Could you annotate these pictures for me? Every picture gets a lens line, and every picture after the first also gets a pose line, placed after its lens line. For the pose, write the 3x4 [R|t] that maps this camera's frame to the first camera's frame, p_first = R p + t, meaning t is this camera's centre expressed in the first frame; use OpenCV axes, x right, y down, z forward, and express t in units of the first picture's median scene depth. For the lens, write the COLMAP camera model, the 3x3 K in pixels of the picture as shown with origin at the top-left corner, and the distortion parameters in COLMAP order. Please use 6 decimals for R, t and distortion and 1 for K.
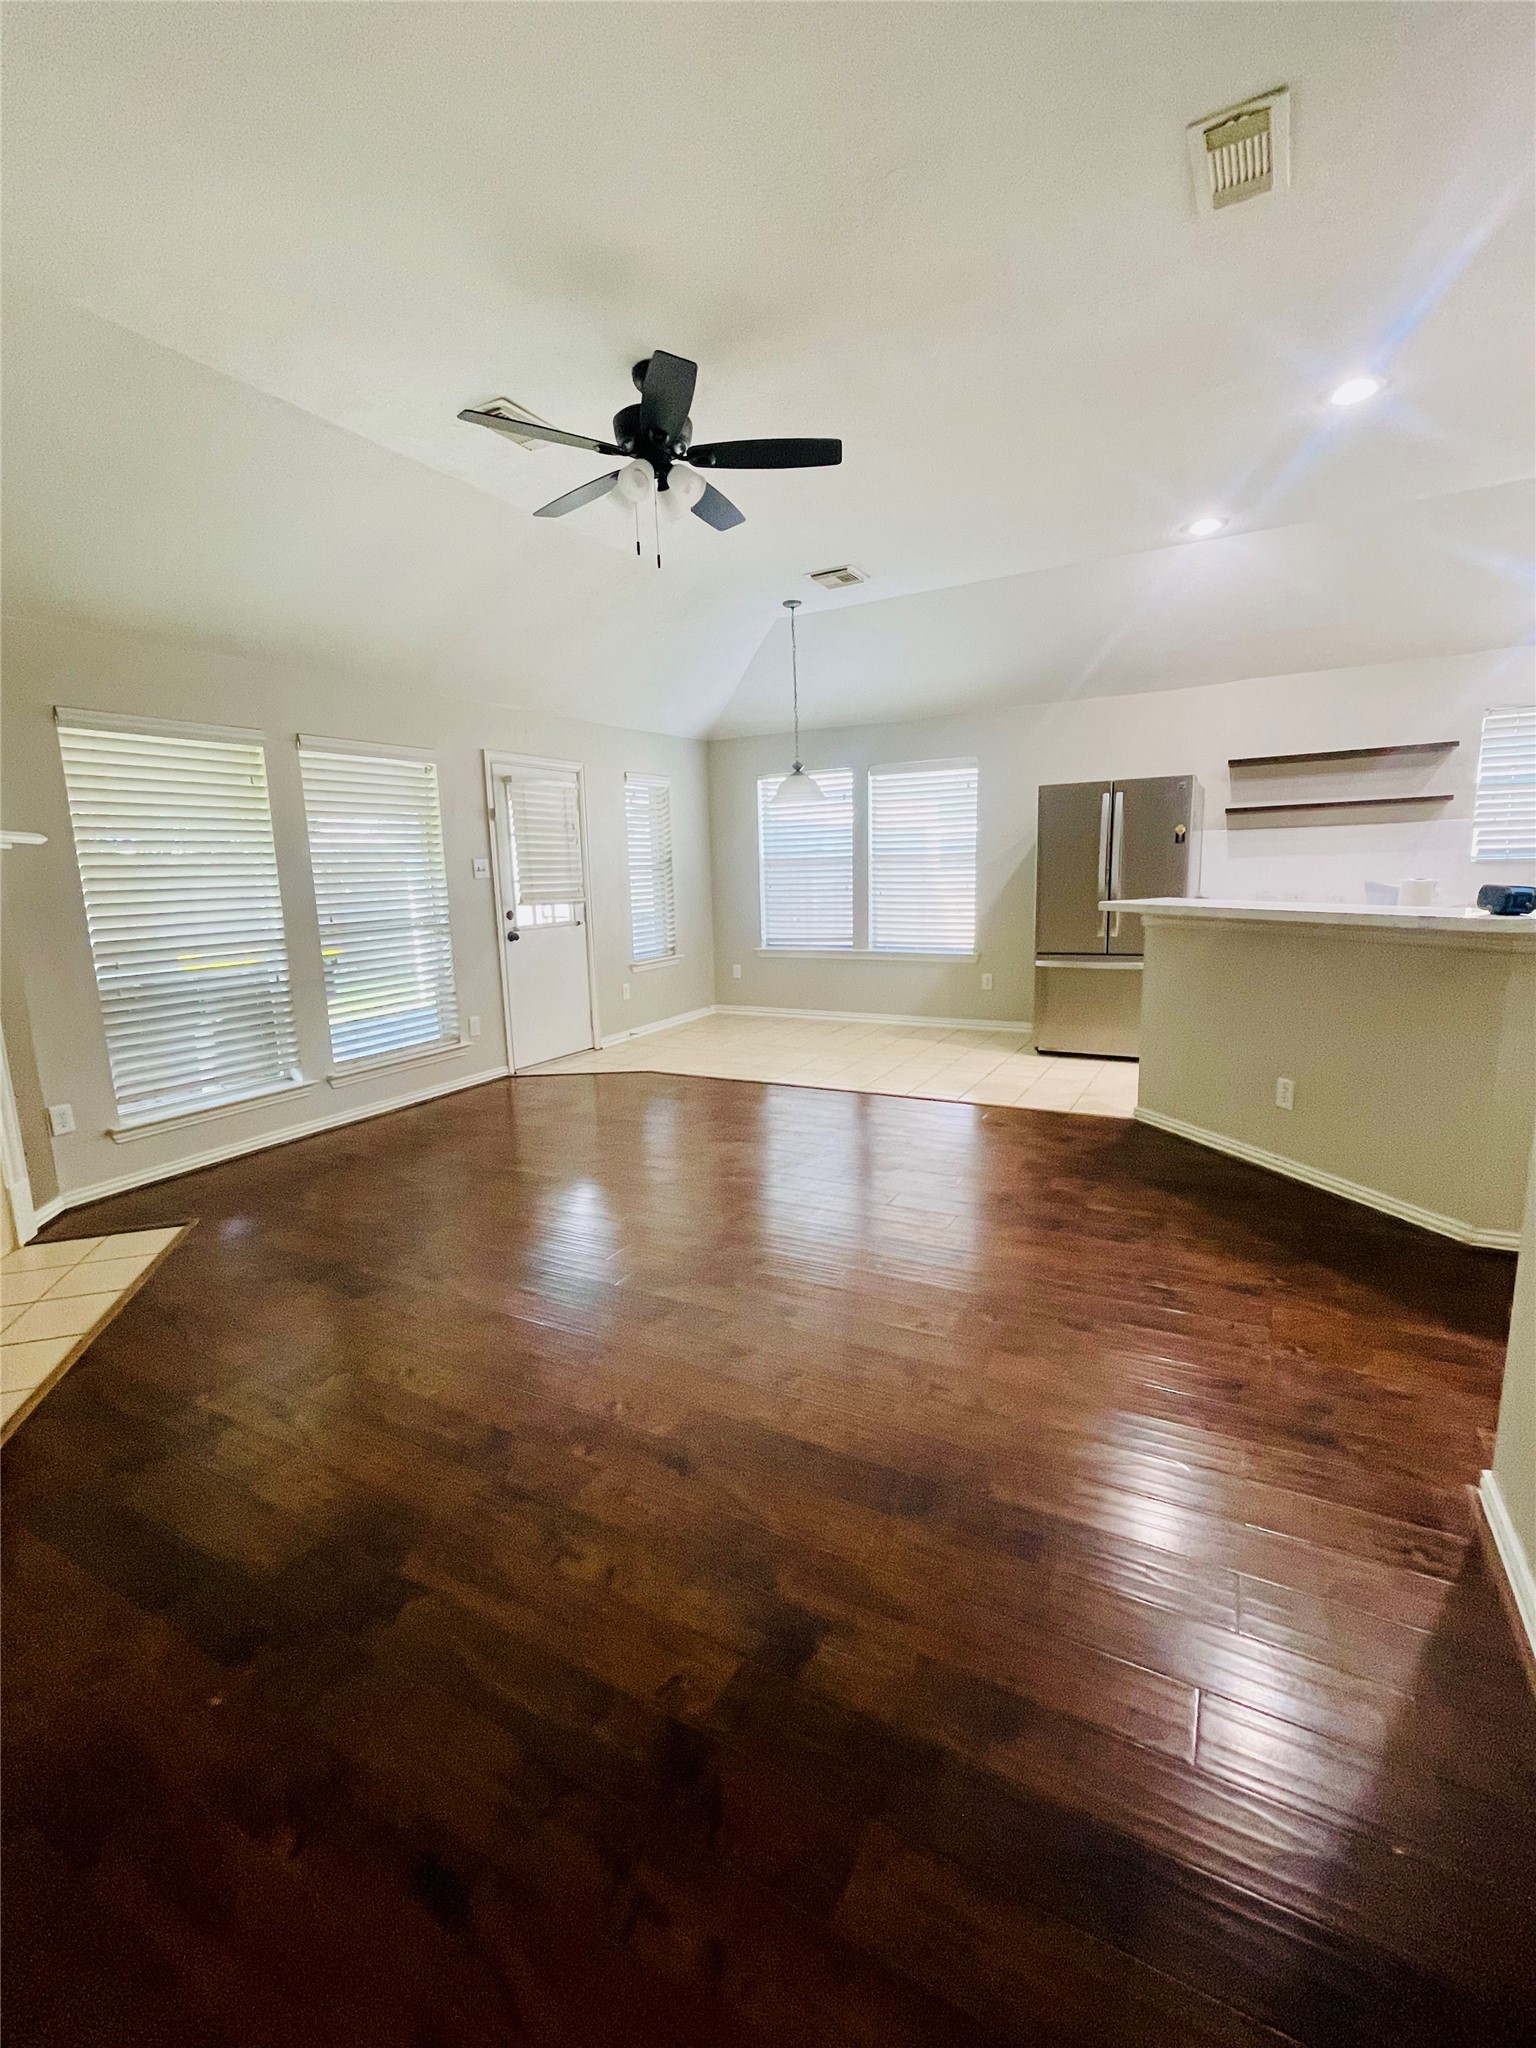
lens RADIAL K [[888.1, 0, 764.8], [0, 888.1, 1026.1], [0, 0, 1]] dist [-0.005384, 0.000058]
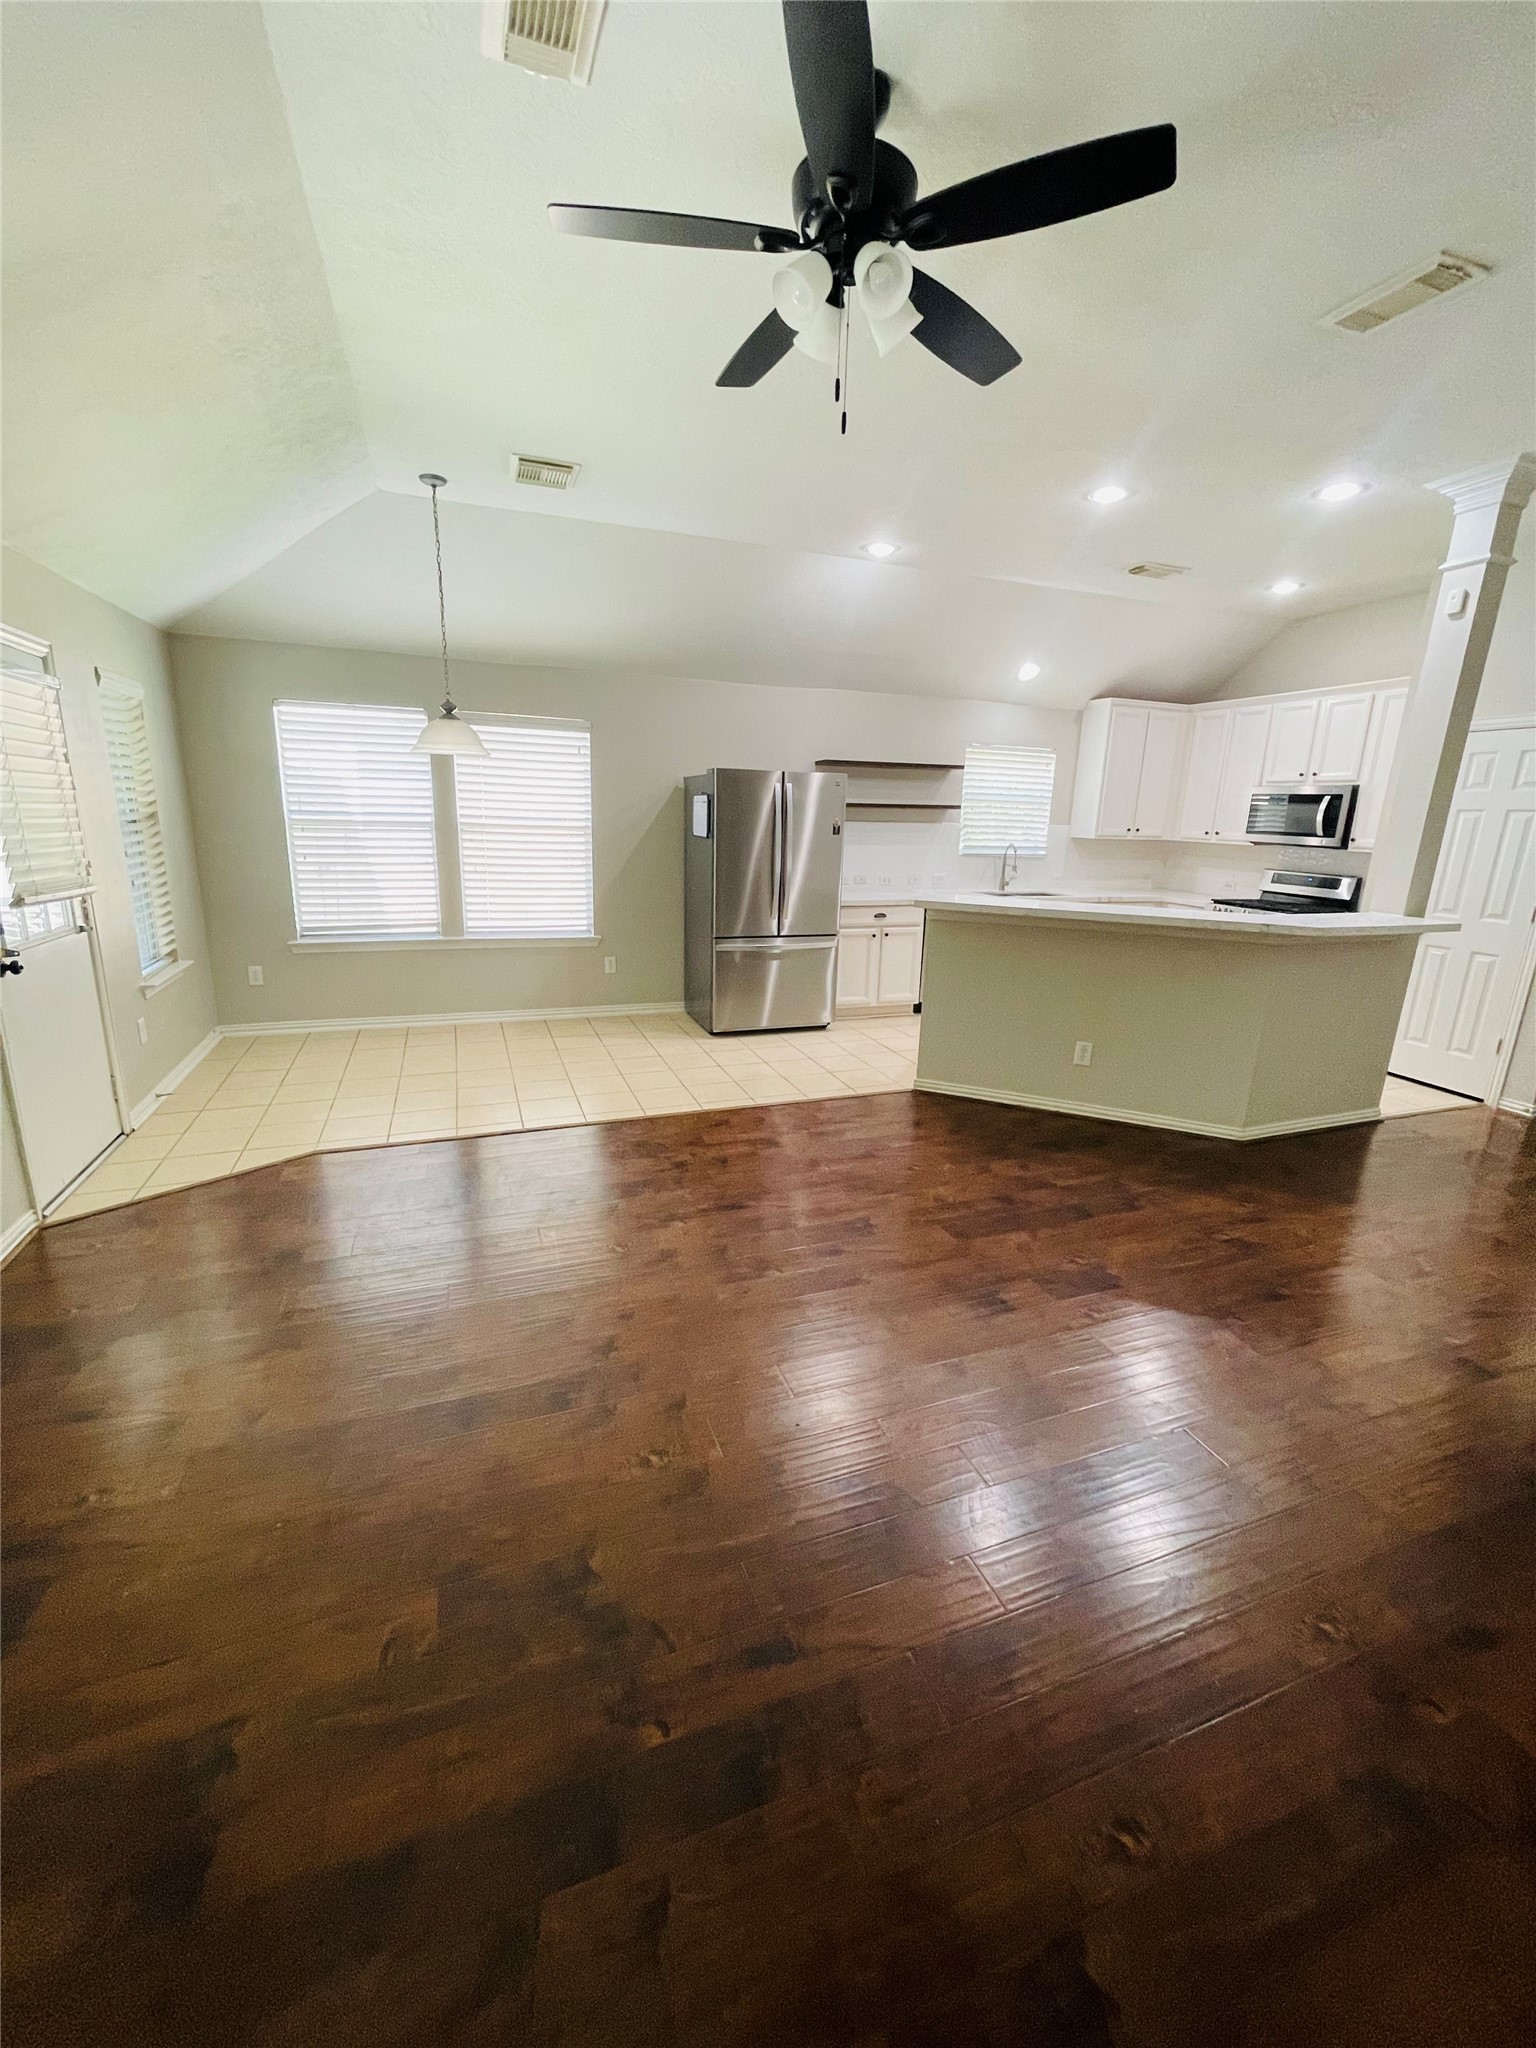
lens RADIAL K [[822.8, 0, 770.7], [0, 822.8, 1024.7], [0, 0, 1]] dist [-0.005000, 0.001551]
pose [[0.648483, -0.142433, 0.747786, -0.370949], [0.085625, 0.989753, 0.114267, -0.087967], [-0.756399, -0.010071, 0.654034, 0.355163]]
